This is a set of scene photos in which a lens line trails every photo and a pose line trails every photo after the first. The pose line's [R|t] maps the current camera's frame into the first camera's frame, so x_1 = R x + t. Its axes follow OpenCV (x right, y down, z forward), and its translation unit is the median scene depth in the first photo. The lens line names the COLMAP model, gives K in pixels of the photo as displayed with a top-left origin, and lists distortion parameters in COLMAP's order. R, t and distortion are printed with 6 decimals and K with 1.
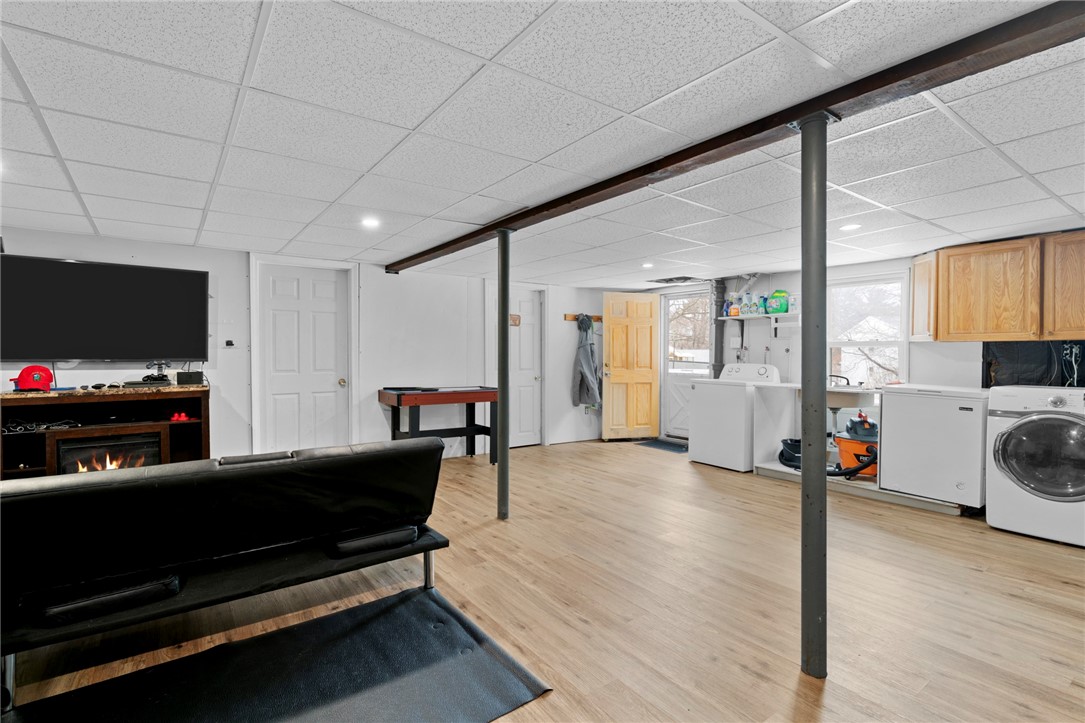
lens RADIAL K [[517.9, 0, 536.2], [0, 517.9, 357.8], [0, 0, 1]] dist [0.001878, 0.001181]
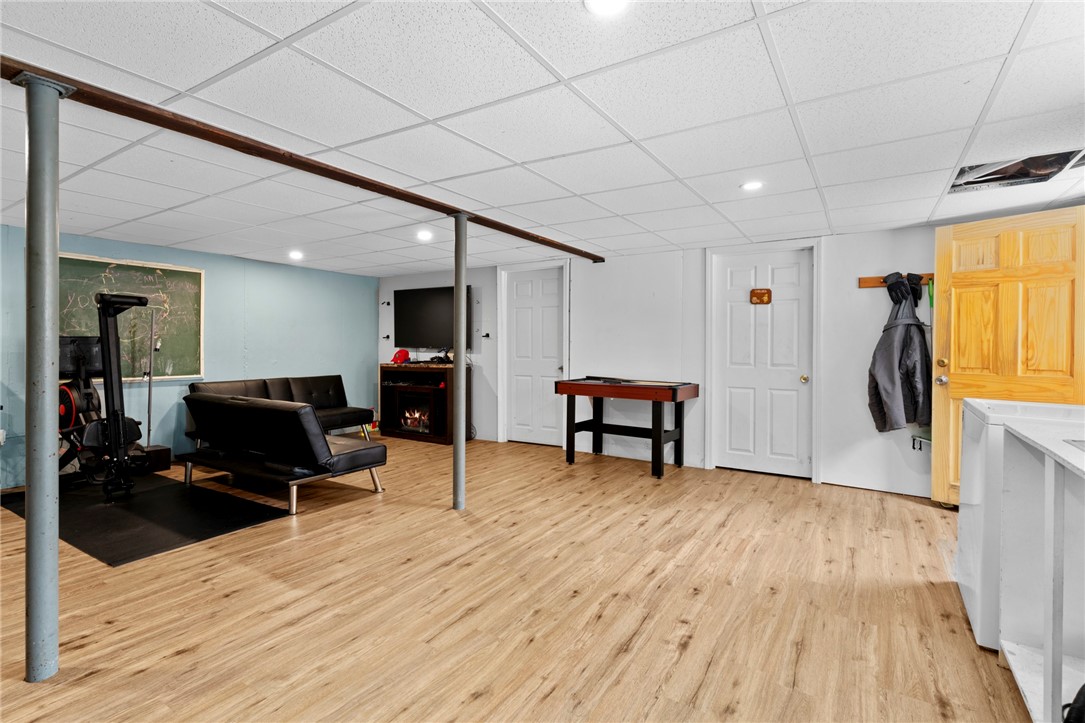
lens RADIAL K [[517.9, 0, 537.1], [0, 517.9, 361.0], [0, 0, 1]] dist [0.001878, 0.001181]
pose [[0.359658, 0.029838, -0.932607, 0.710615], [-0.007991, 0.999550, 0.028898, -0.000948], [0.933050, -0.002941, 0.359735, 0.618137]]
